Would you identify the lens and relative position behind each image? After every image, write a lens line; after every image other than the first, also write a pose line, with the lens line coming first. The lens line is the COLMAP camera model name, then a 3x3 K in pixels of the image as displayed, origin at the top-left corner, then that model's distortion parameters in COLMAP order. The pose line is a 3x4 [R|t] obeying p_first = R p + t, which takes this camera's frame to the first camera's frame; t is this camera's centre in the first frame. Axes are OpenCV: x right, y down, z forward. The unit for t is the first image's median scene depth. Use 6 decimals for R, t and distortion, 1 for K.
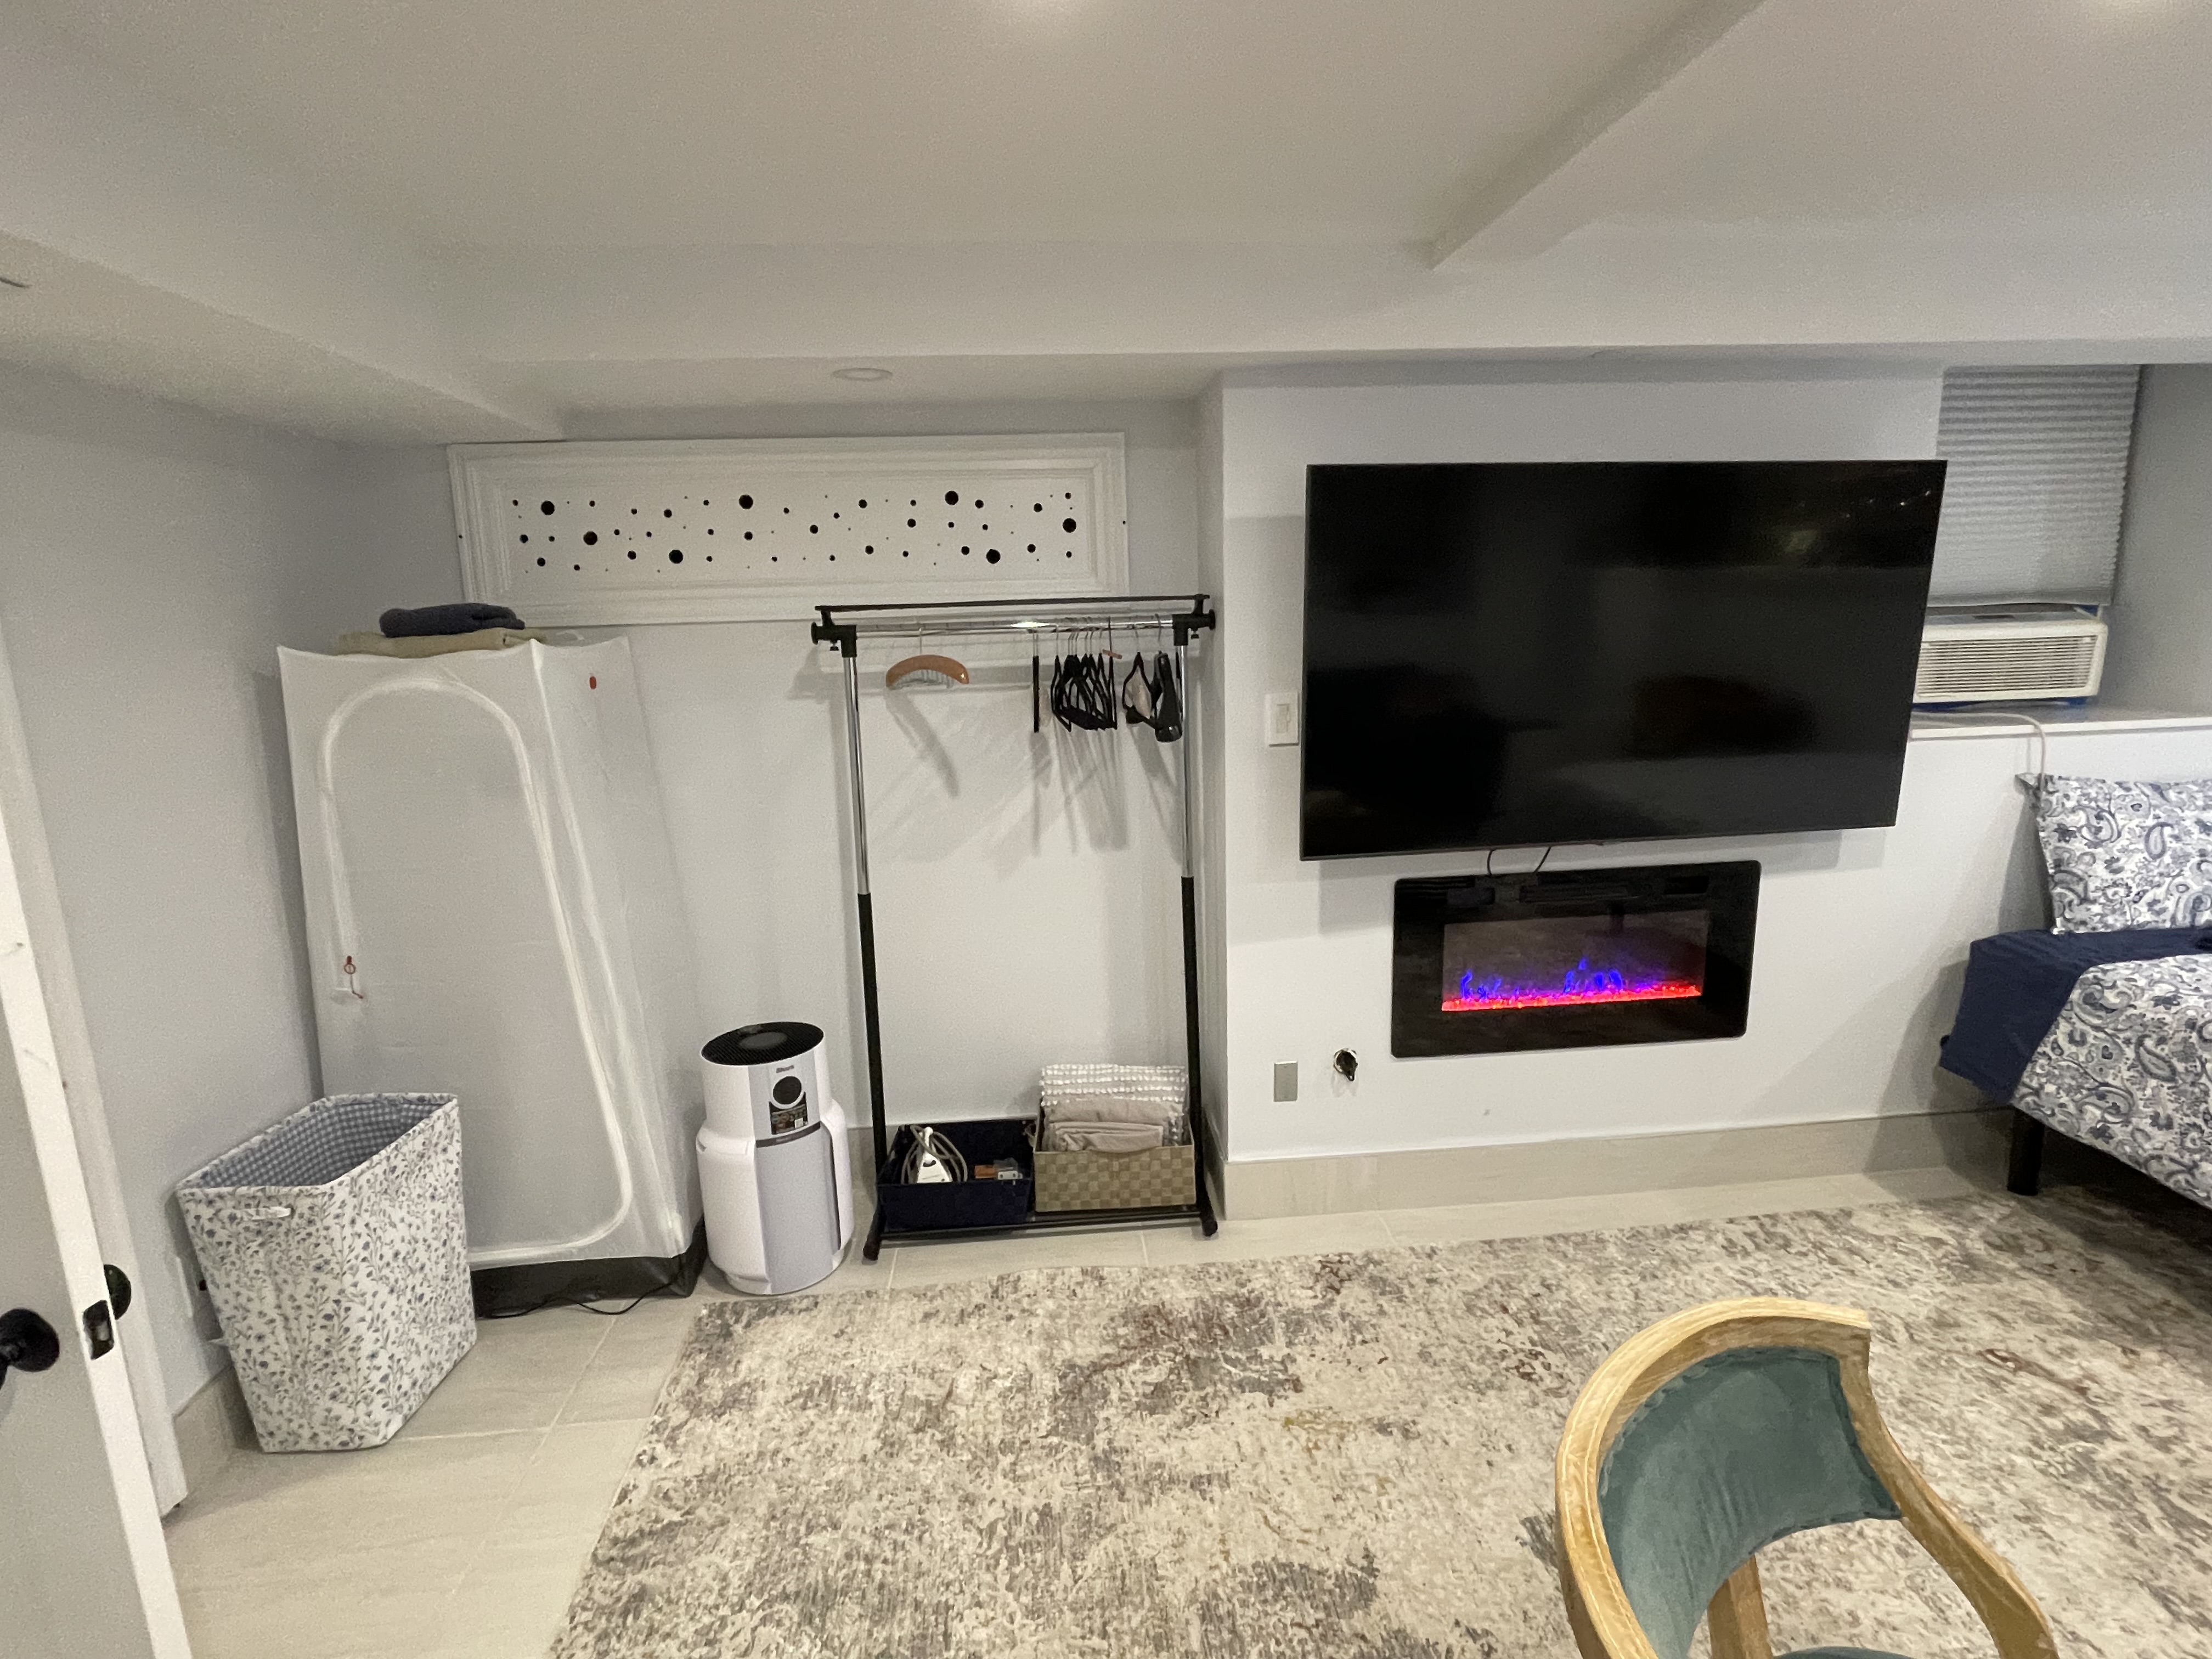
lens RADIAL K [[1112.1, 0, 1105.6], [0, 1112.1, 840.8], [0, 0, 1]] dist [-0.008952, 0.002107]
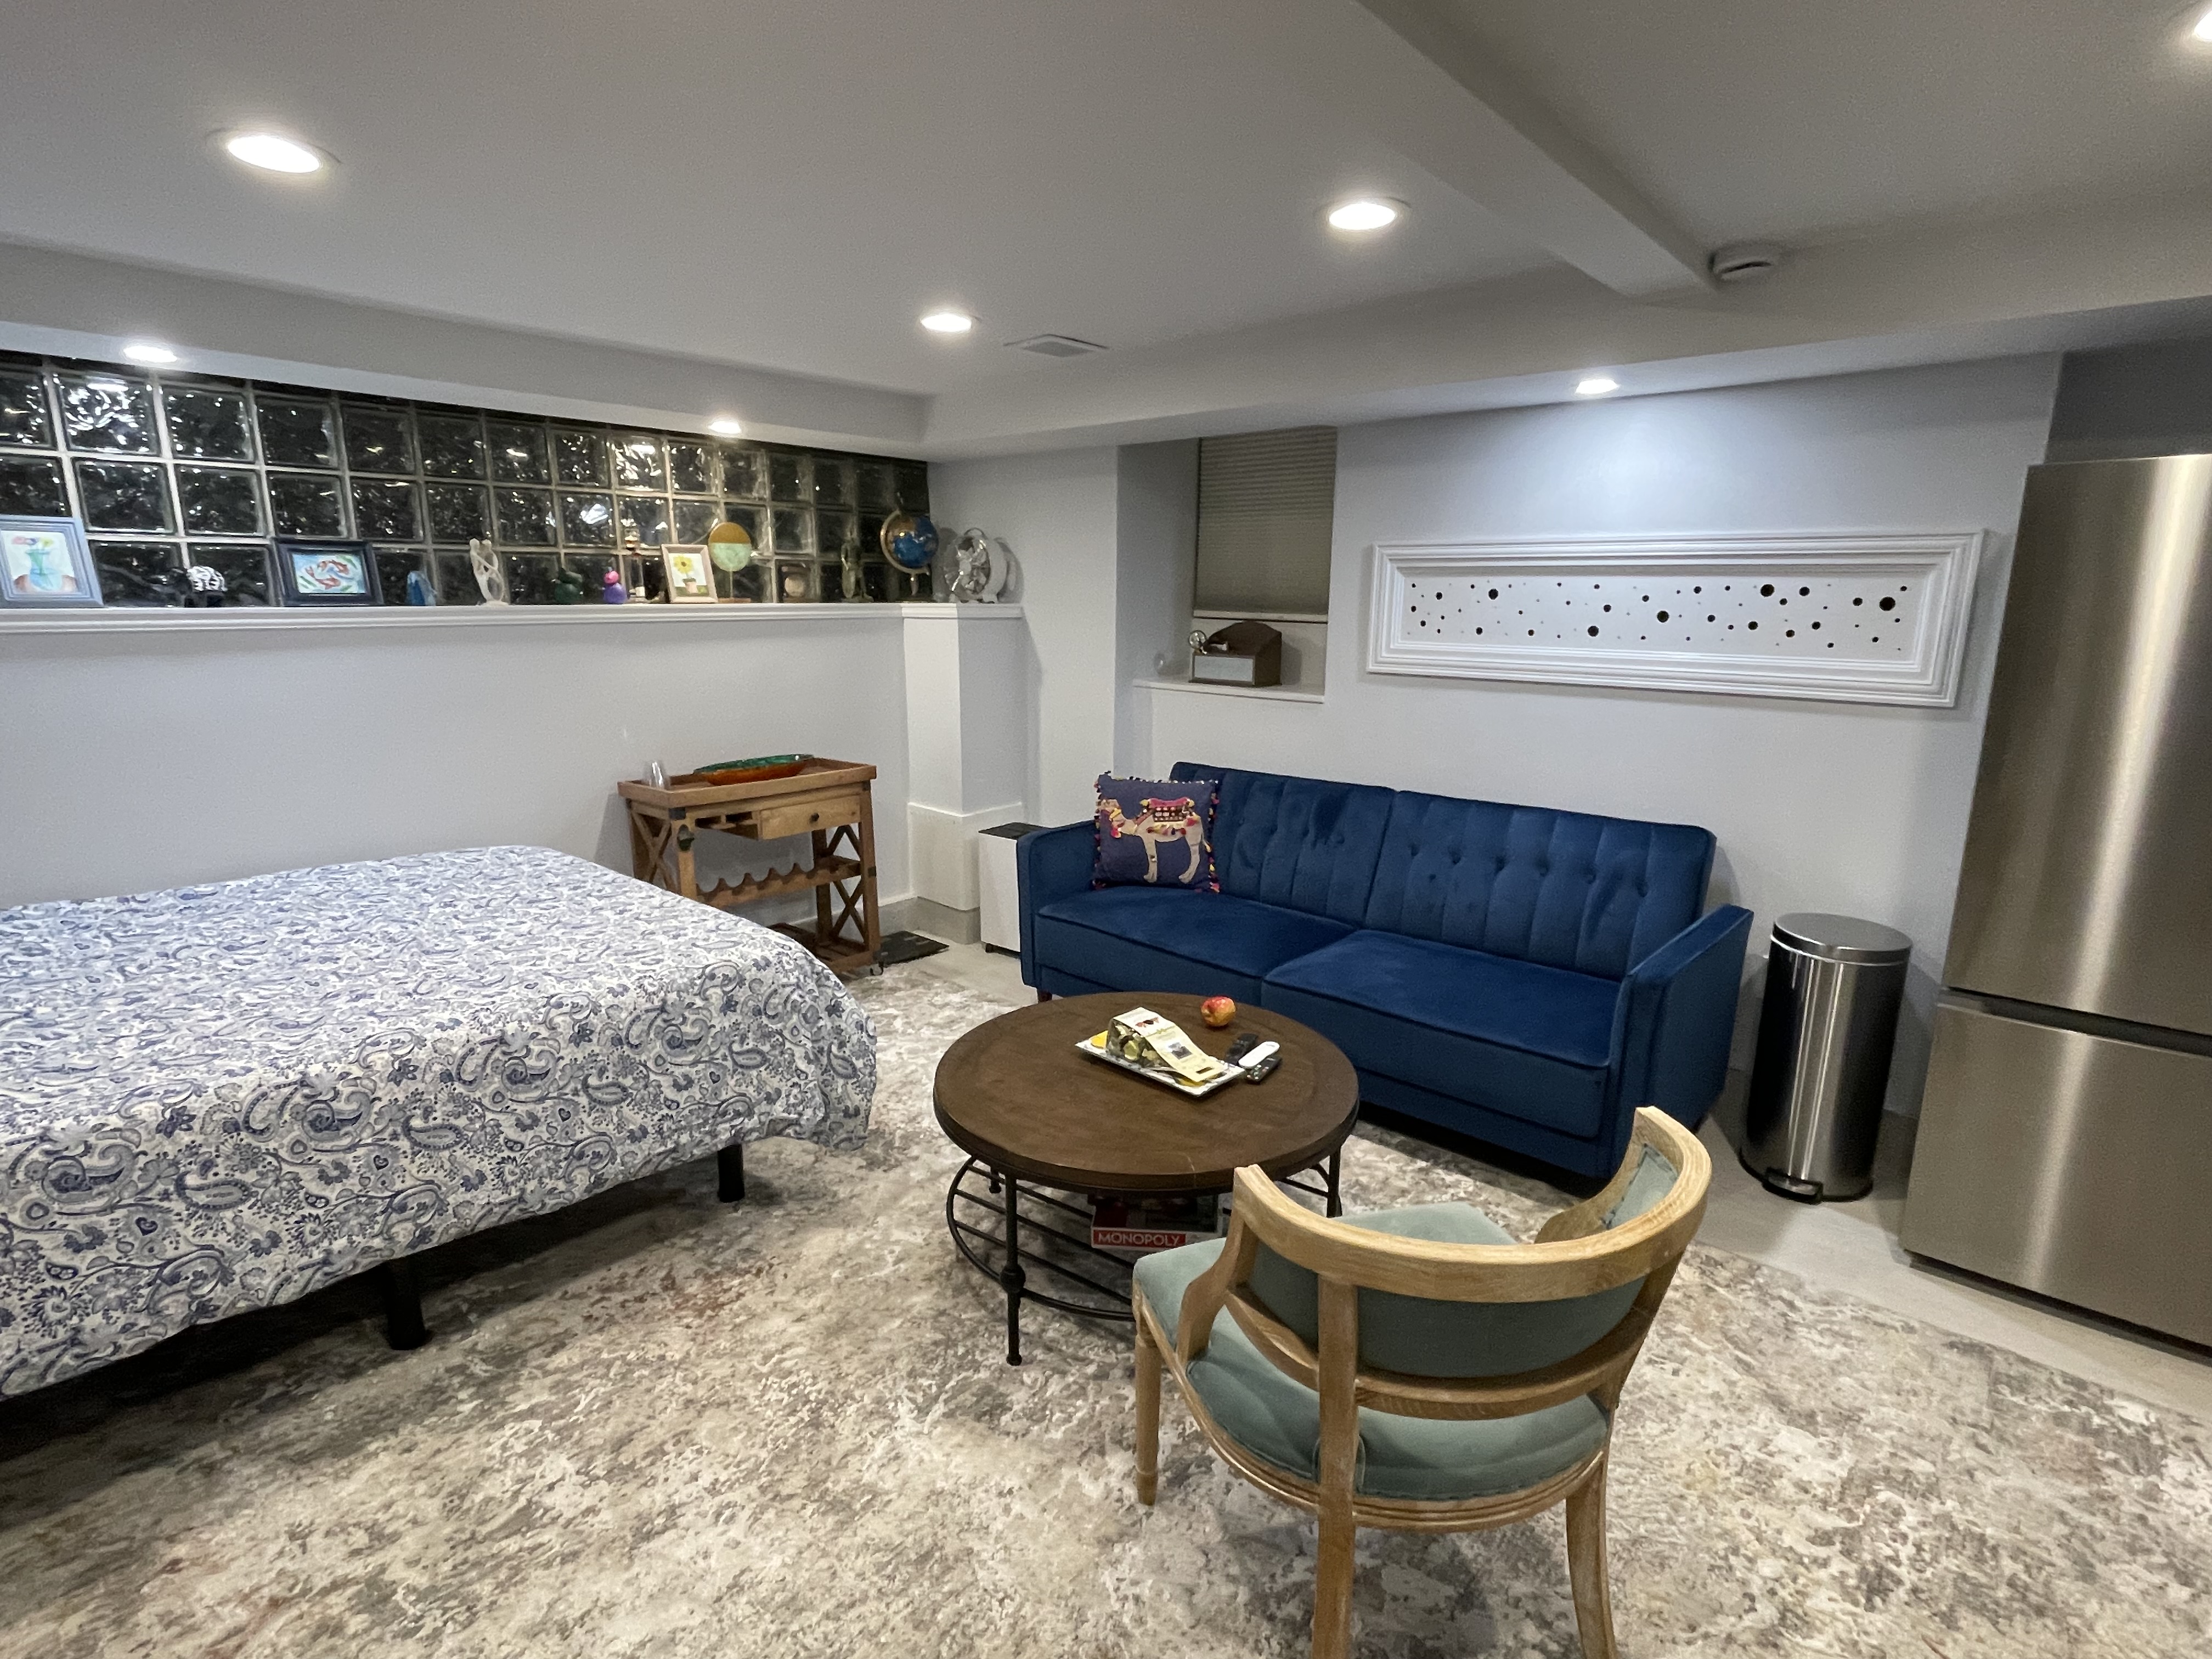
lens RADIAL K [[1108.4, 0, 1120.2], [0, 1108.4, 834.5], [0, 0, 1]] dist [-0.003269, 0.000175]
pose [[-0.693163, -0.128103, 0.709306, -0.010117], [0.156691, 0.933764, 0.321765, -0.139702], [-0.703544, 0.334177, -0.627178, 0.747954]]
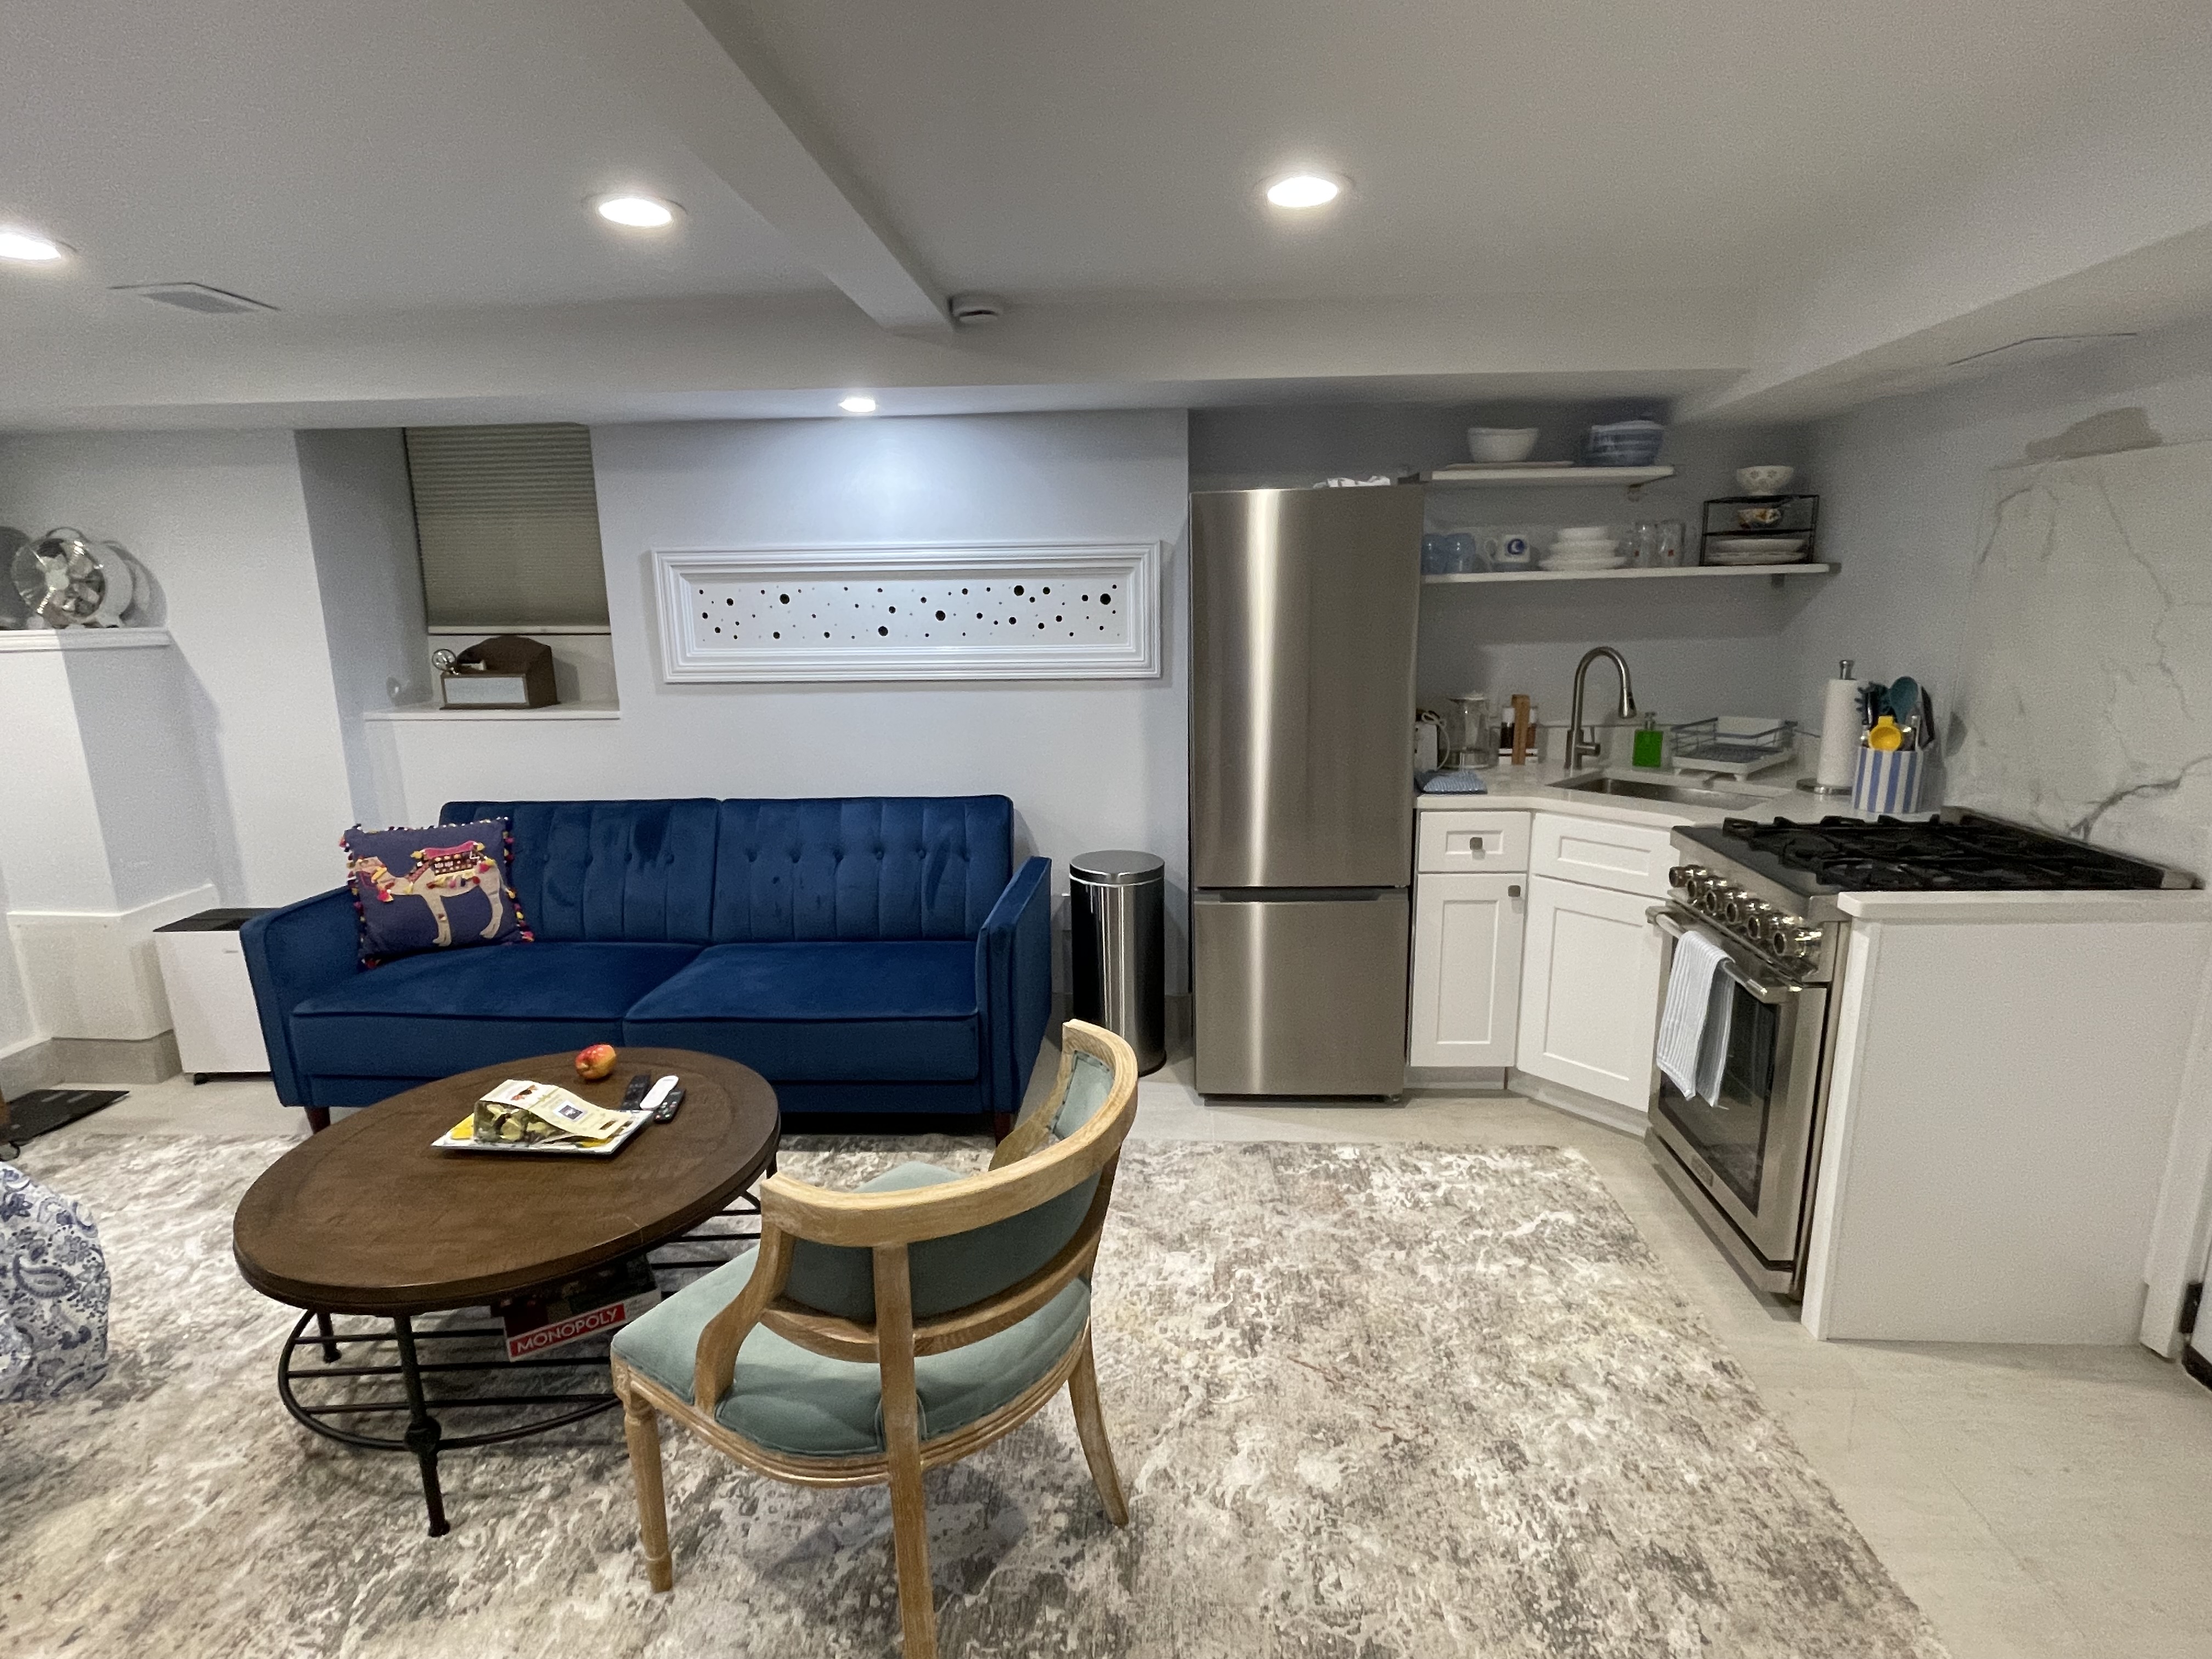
lens RADIAL K [[1108.4, 0, 1120.2], [0, 1108.4, 834.5], [0, 0, 1]] dist [-0.003269, 0.000175]
pose [[-0.989923, 0.018600, 0.140381, 0.063113], [0.073037, 0.916369, 0.393616, -0.154089], [-0.121319, 0.399902, -0.908493, 0.816585]]
